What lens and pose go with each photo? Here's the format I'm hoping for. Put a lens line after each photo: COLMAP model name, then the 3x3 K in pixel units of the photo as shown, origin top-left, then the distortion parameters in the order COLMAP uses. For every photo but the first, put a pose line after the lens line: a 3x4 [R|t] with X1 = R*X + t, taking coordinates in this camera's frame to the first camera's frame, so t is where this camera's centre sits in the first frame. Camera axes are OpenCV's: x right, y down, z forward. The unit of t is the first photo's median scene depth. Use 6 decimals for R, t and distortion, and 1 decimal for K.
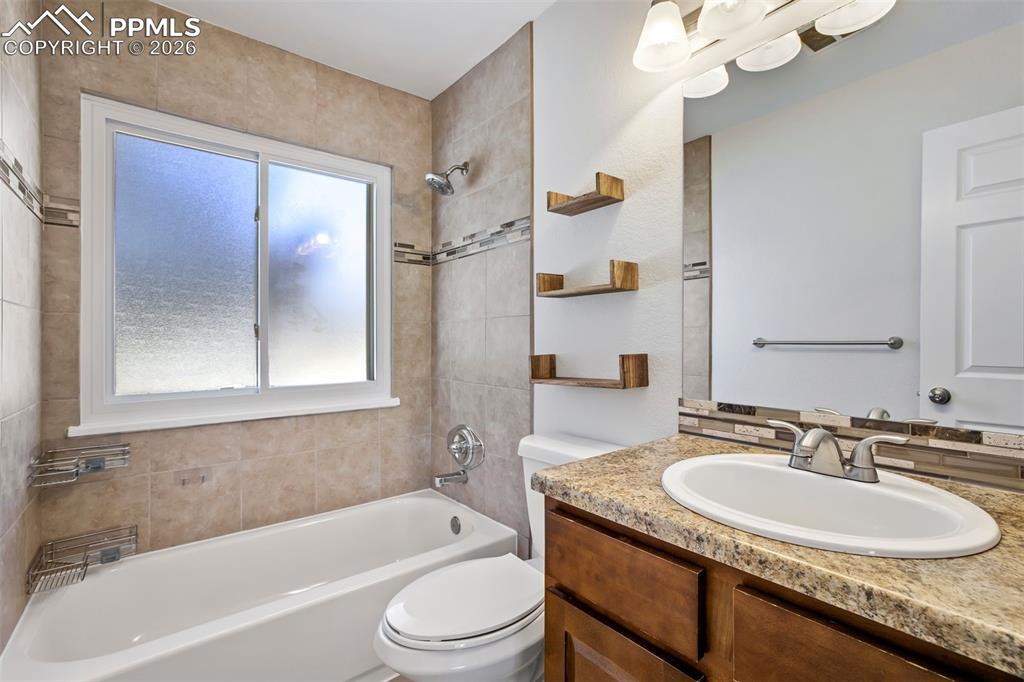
lens RADIAL K [[447.7, 0, 515.6], [0, 447.7, 341.1], [0, 0, 1]] dist [-0.024485, 0.016400]
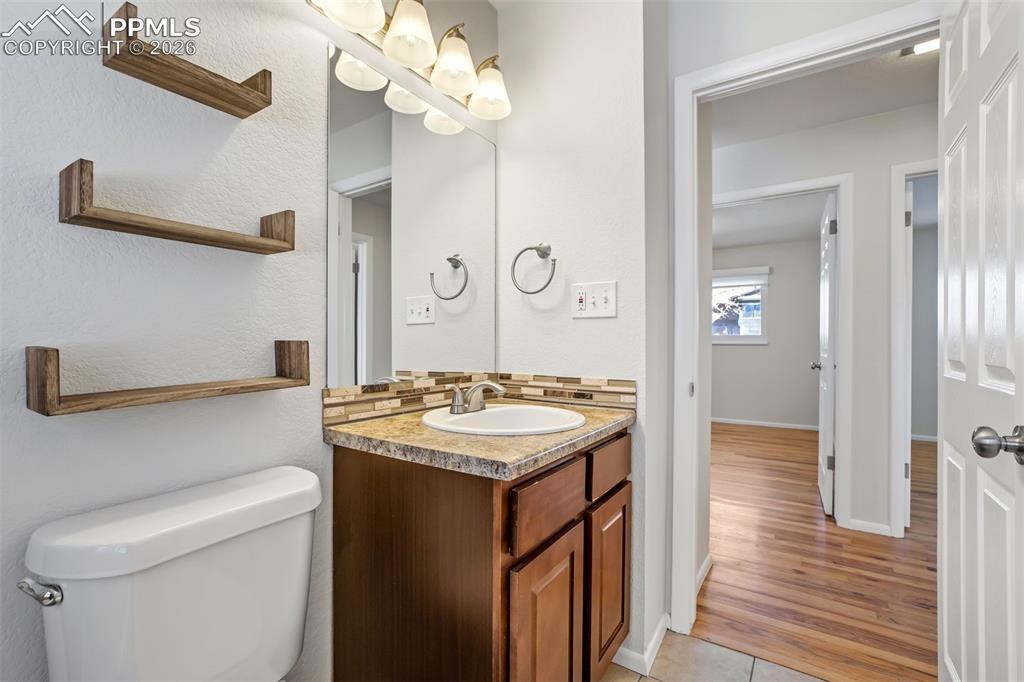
lens RADIAL K [[447.7, 0, 515.6], [0, 447.7, 341.1], [0, 0, 1]] dist [-0.024485, 0.016400]
pose [[-0.296974, 0.002044, 0.954883, -0.641897], [-0.002319, 0.999993, -0.002862, 0.035544], [-0.954883, -0.003064, -0.296967, 0.957688]]
